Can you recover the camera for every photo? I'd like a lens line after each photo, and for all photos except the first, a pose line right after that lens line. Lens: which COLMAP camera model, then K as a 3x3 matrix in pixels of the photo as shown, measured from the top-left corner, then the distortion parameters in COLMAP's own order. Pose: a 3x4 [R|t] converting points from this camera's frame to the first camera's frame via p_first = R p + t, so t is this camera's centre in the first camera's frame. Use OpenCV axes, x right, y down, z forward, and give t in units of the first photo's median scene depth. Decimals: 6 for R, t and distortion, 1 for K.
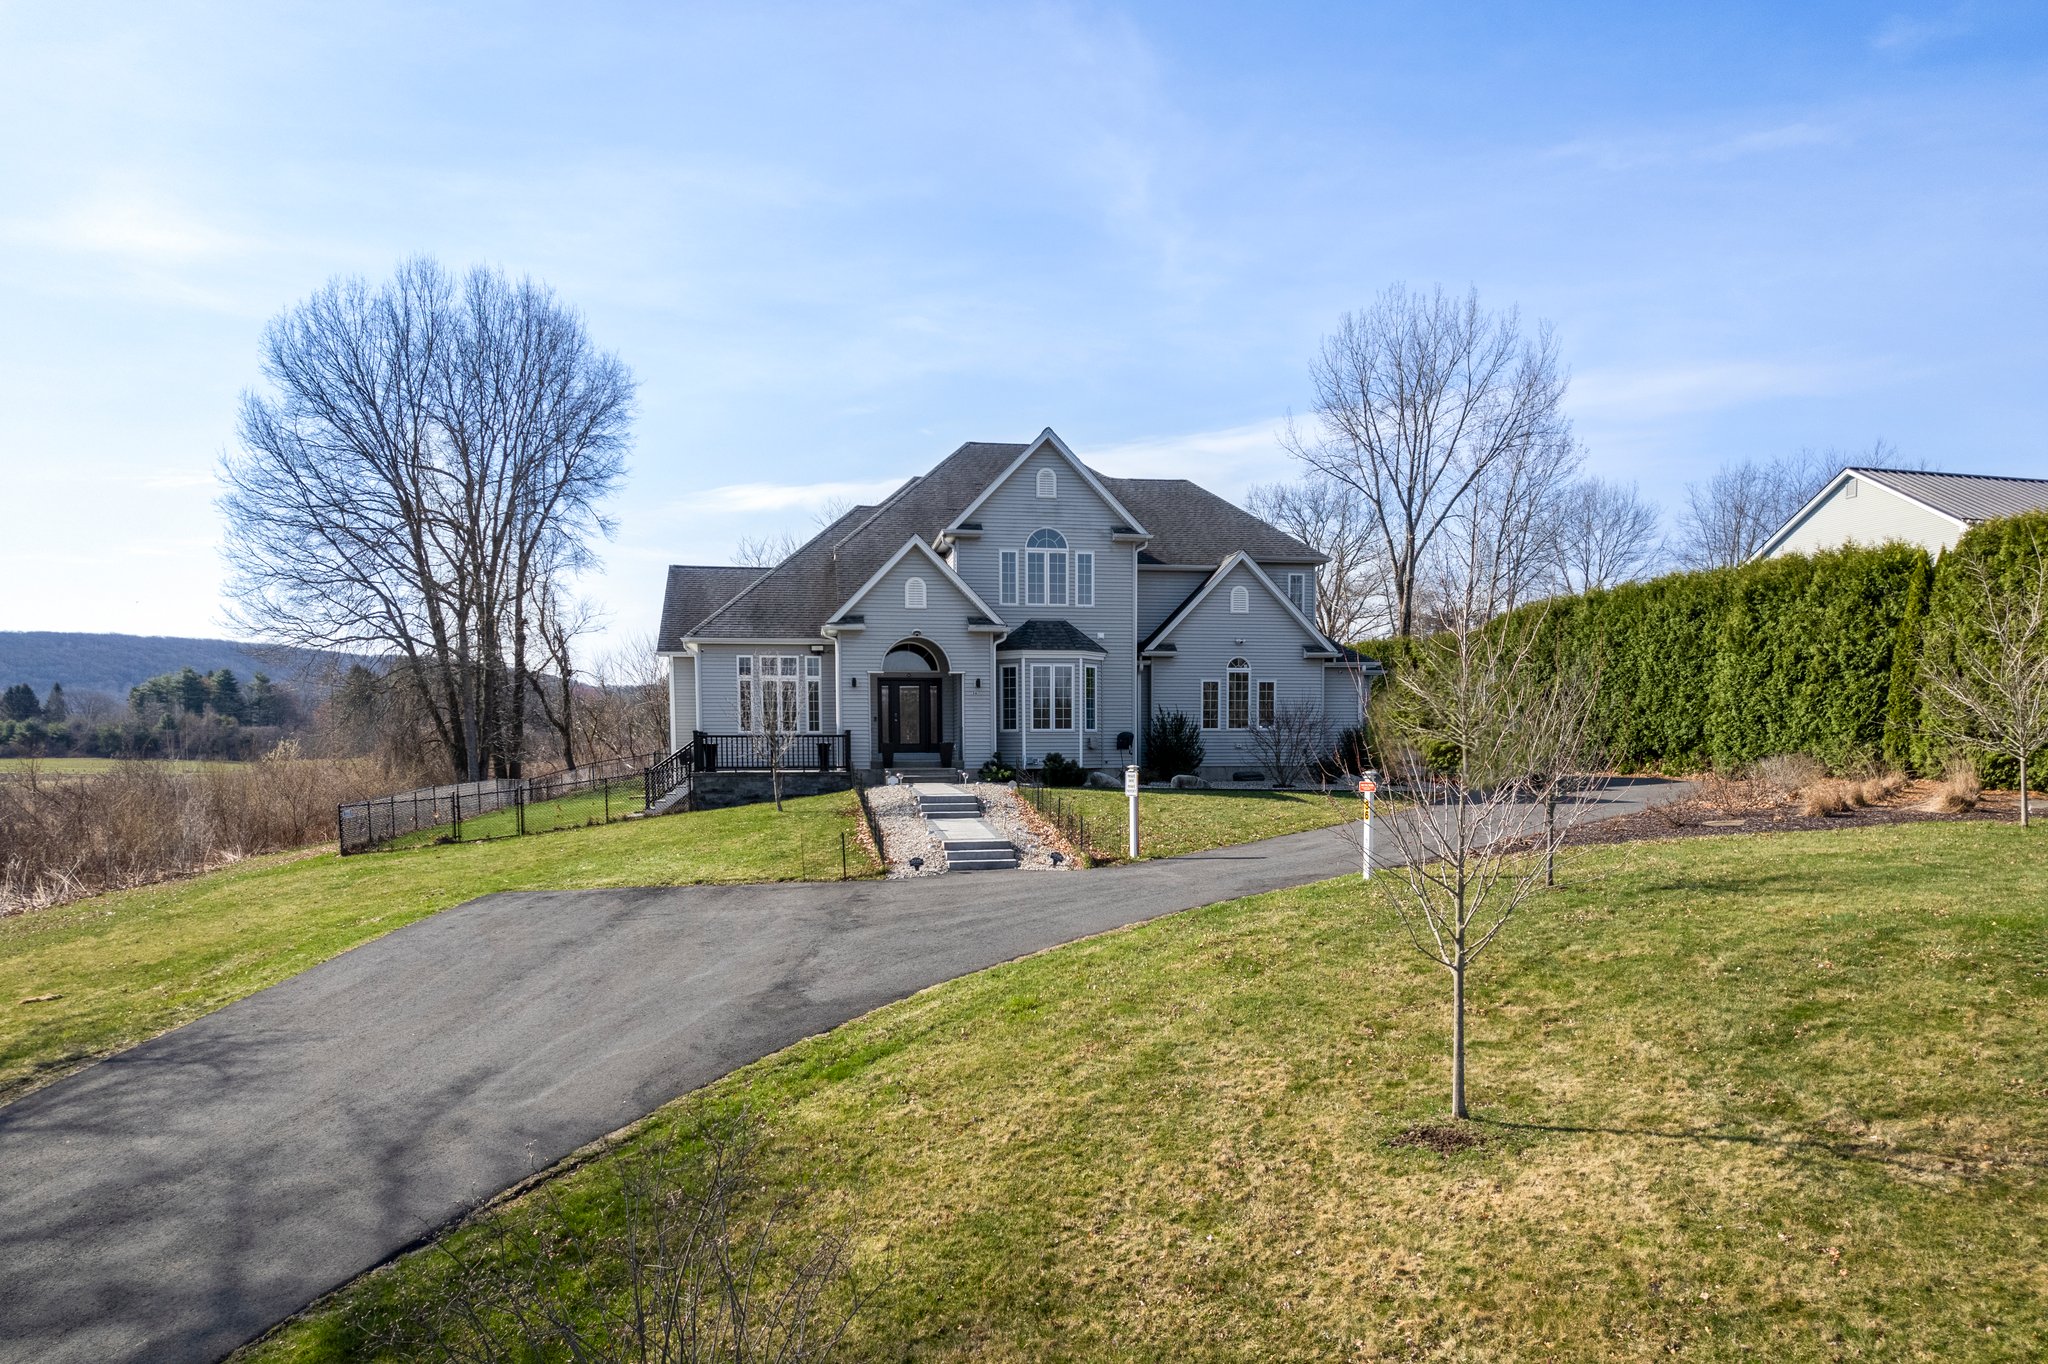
lens RADIAL K [[1396.0, 0, 1042.2], [0, 1396.0, 838.3], [0, 0, 1]] dist [-0.044908, 0.004873]
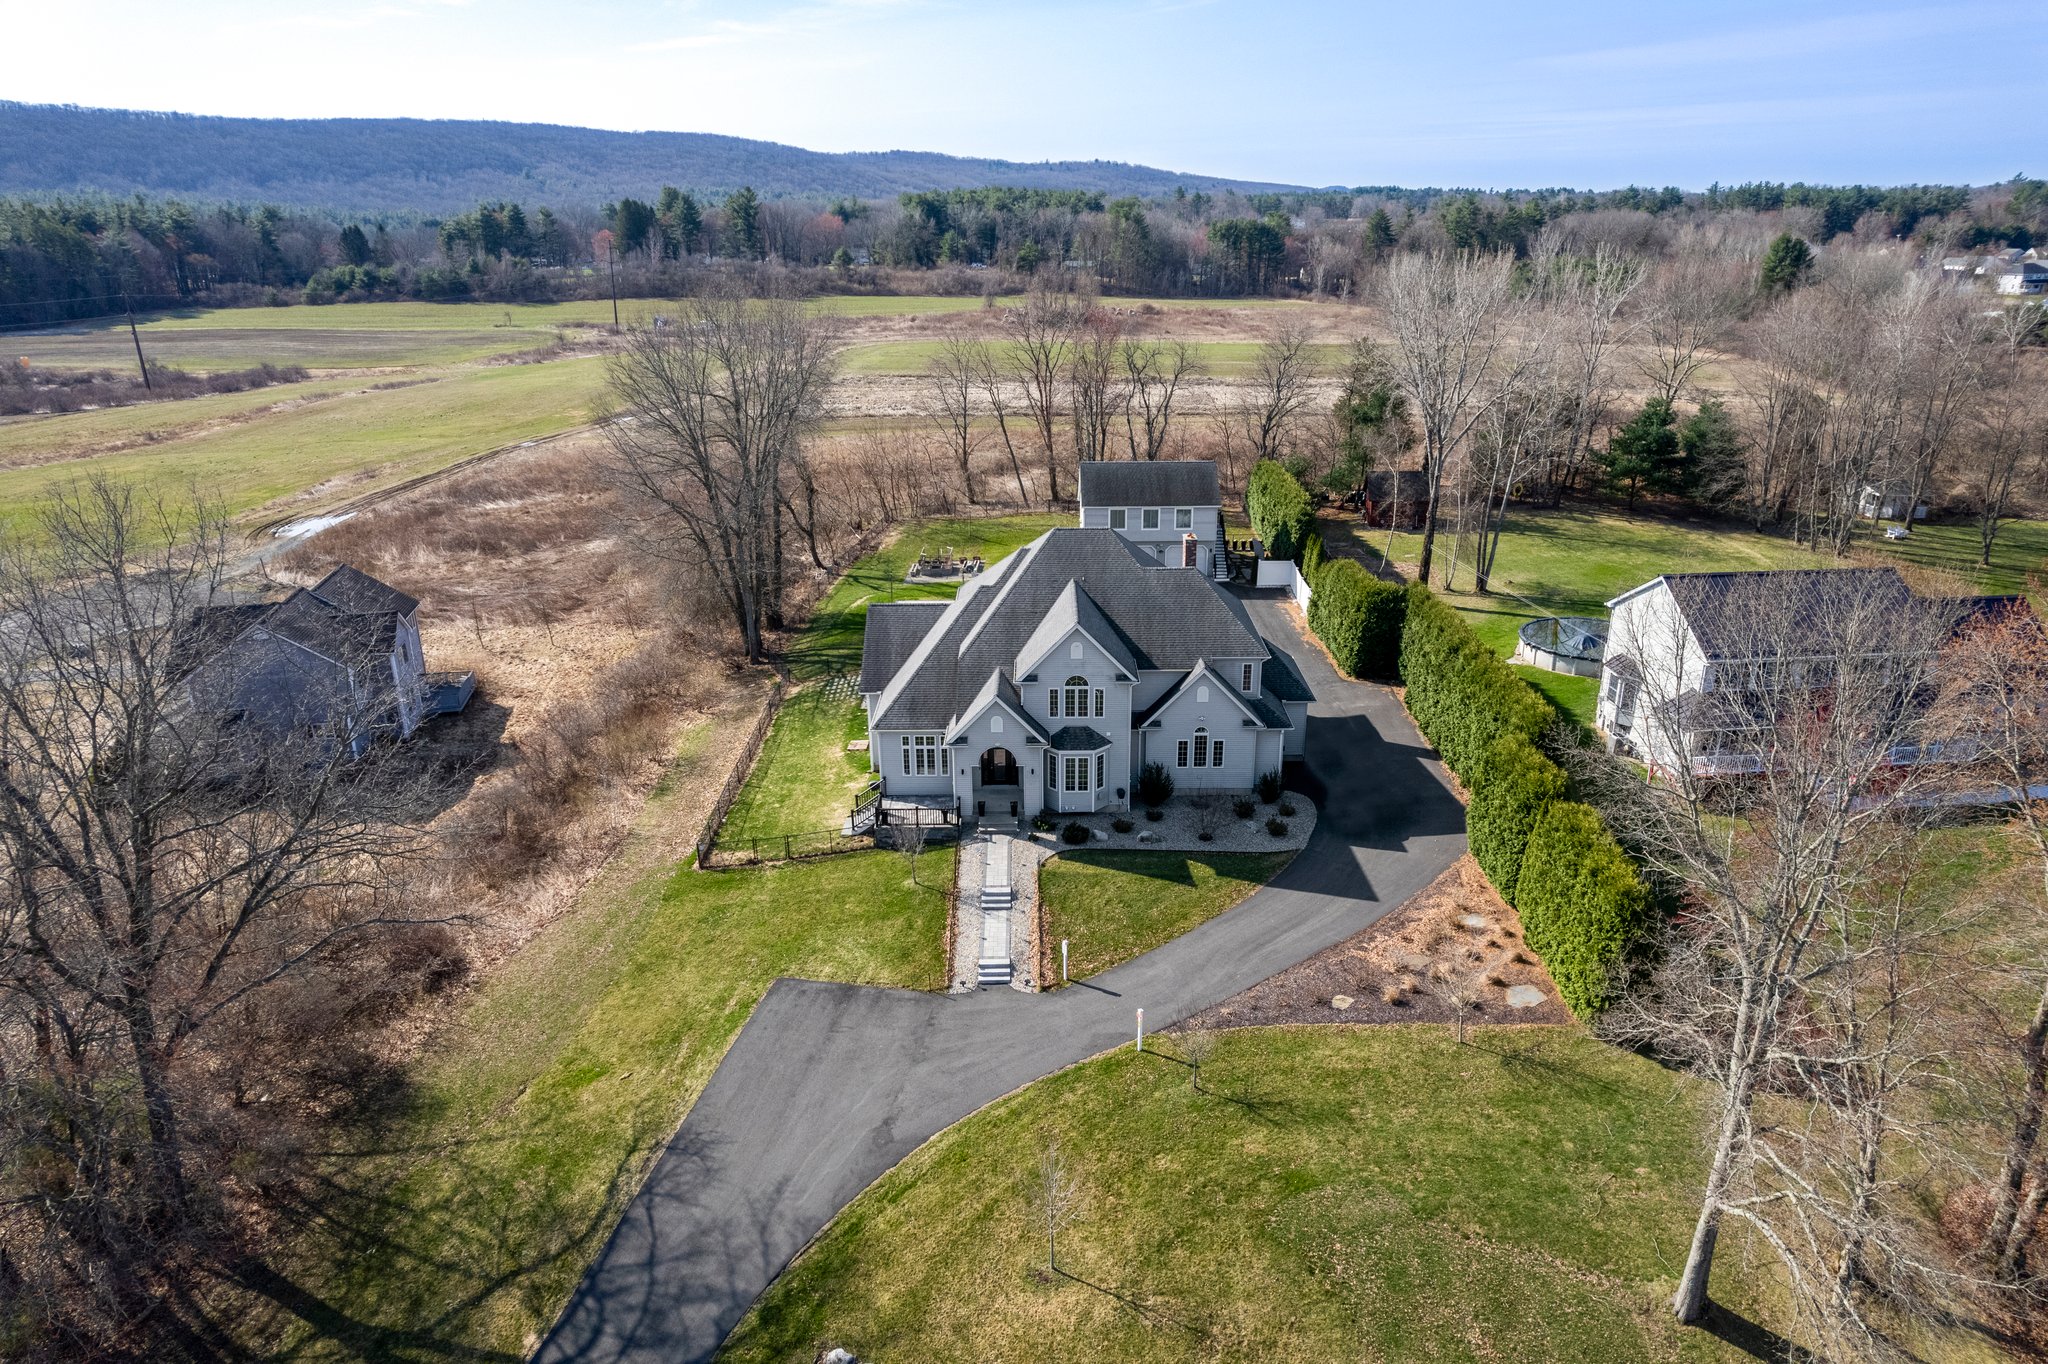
lens RADIAL K [[1347.8, 0, 1039.4], [0, 1347.8, 698.3], [0, 0, 1]] dist [-0.080790, 0.071363]
pose [[0.984719, 0.057913, -0.164240, 0.226660], [-0.007766, 0.956753, 0.290799, -0.665186], [0.173978, -0.285080, 0.942582, -0.547367]]
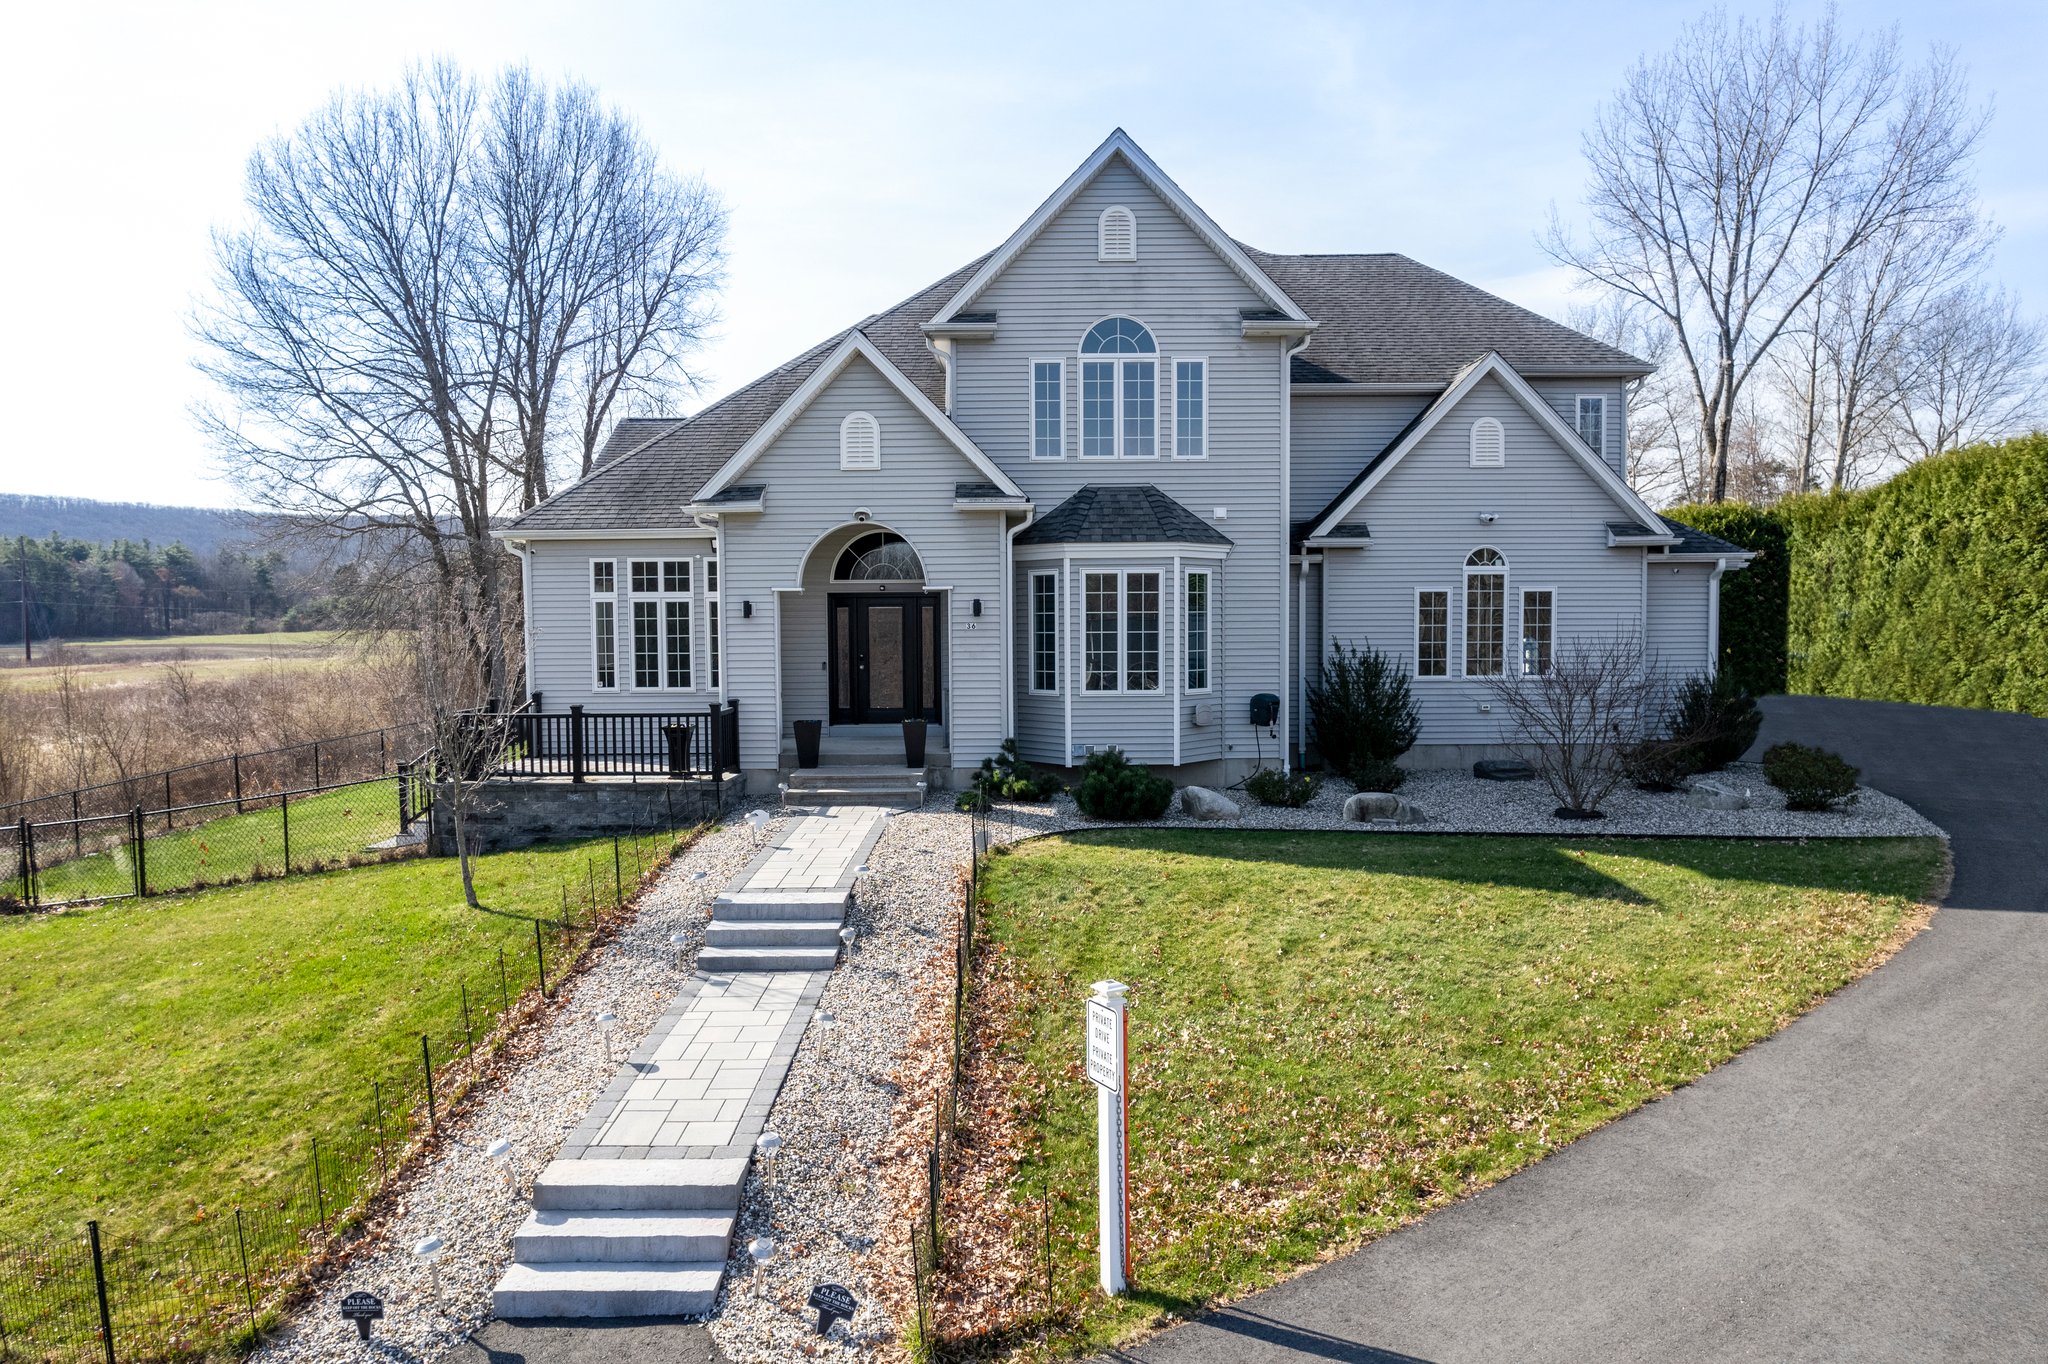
lens RADIAL K [[1339.2, 0, 1040.6], [0, 1339.2, 690.5], [0, 0, 1]] dist [-0.082910, 0.073334]
pose [[0.983591, 0.005976, -0.180312, 0.067288], [-0.006827, 0.999968, -0.004098, -0.074775], [0.180282, 0.005261, 0.983601, 0.484611]]
